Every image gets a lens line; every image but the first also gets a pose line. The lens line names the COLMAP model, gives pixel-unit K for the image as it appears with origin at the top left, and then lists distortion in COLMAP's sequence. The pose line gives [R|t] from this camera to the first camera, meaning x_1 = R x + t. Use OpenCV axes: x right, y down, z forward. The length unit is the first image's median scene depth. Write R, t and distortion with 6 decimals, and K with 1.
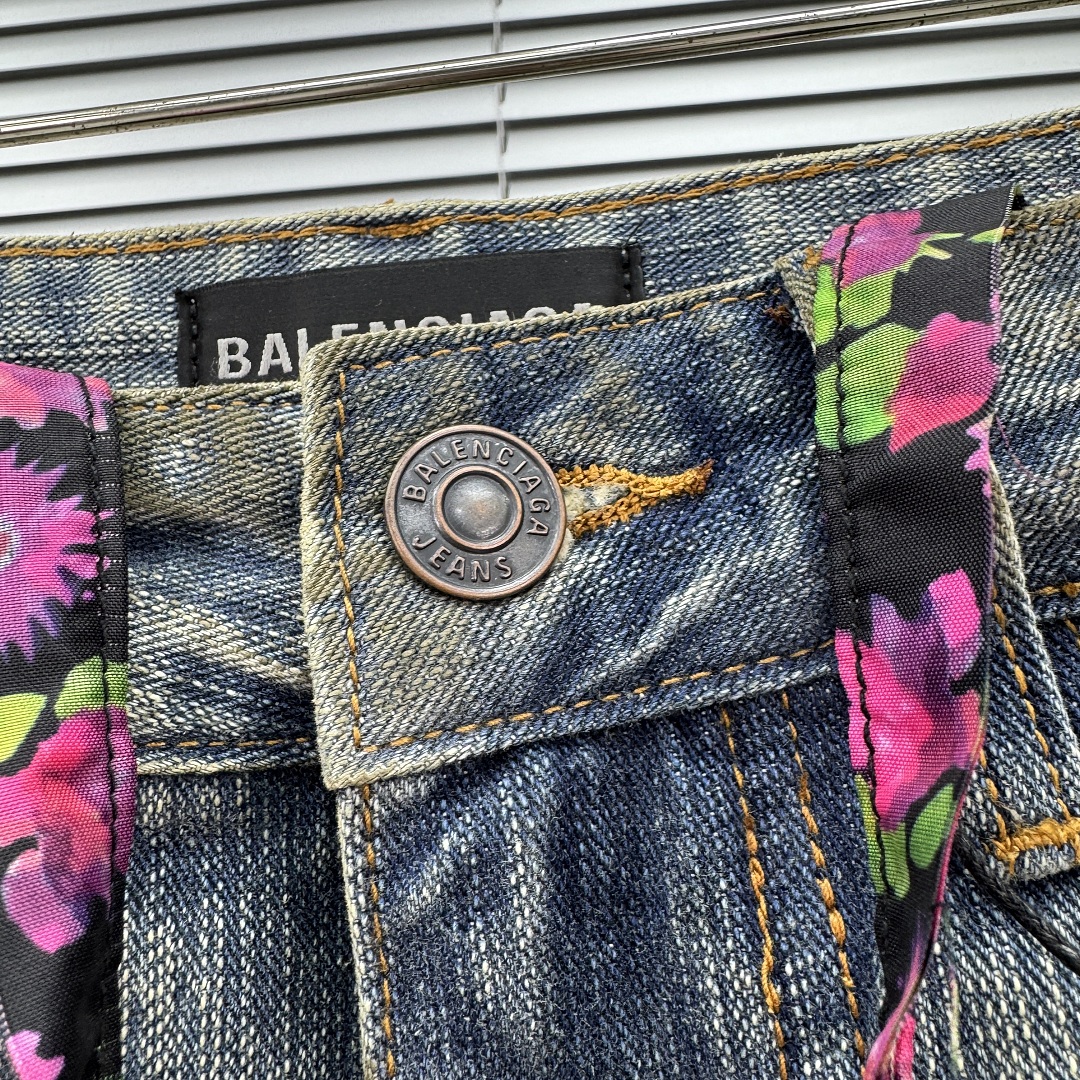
lens RADIAL K [[1007.6, 0, 538.8], [0, 1007.6, 496.5], [0, 0, 1]] dist [-0.007363, 0.000945]
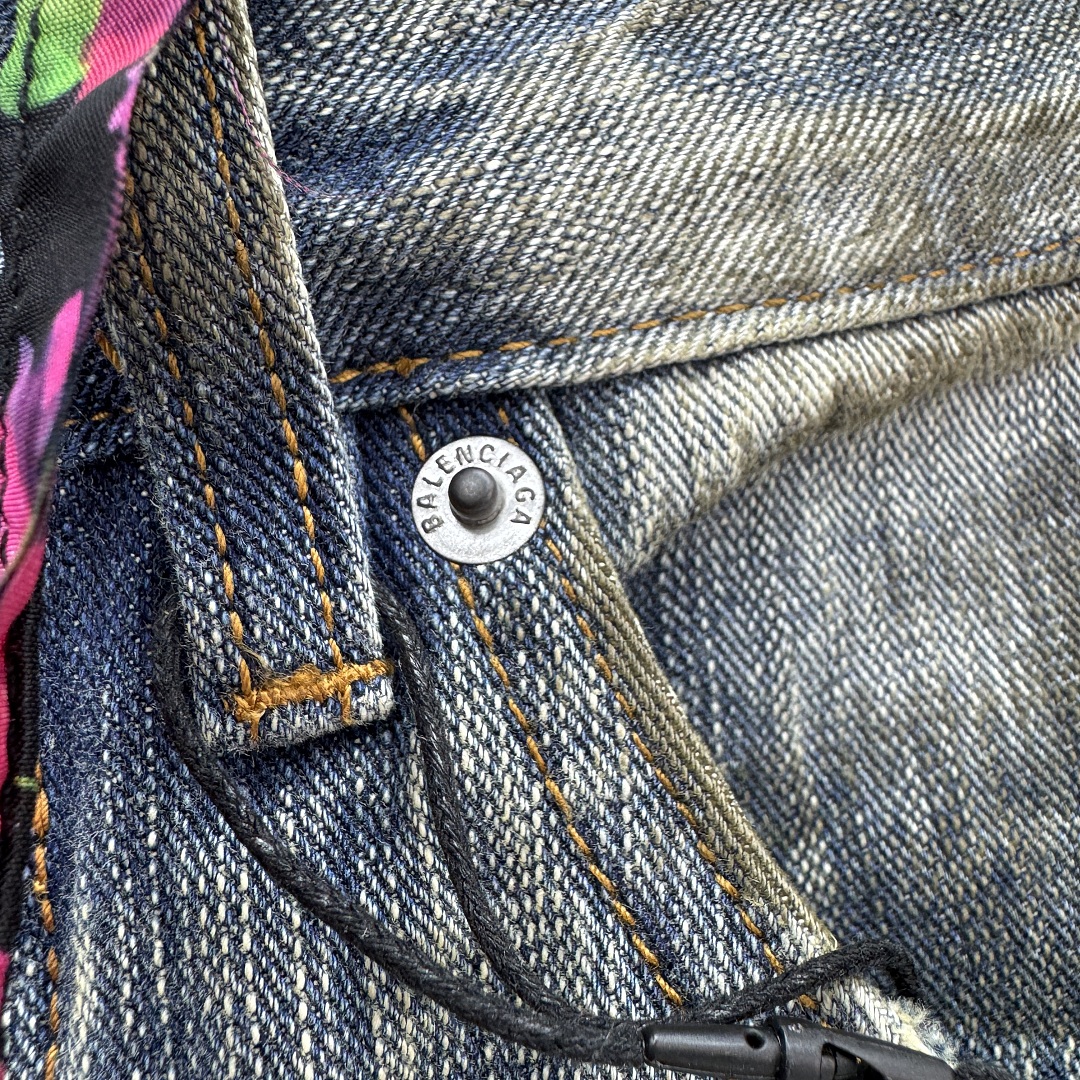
lens RADIAL K [[1007.6, 0, 538.8], [0, 1007.6, 496.5], [0, 0, 1]] dist [-0.007363, 0.000945]
pose [[0.962793, 0.030735, 0.268488, 0.453861], [-0.069952, 0.987994, 0.137747, 0.082657], [-0.261031, -0.151404, 0.953383, 0.263966]]
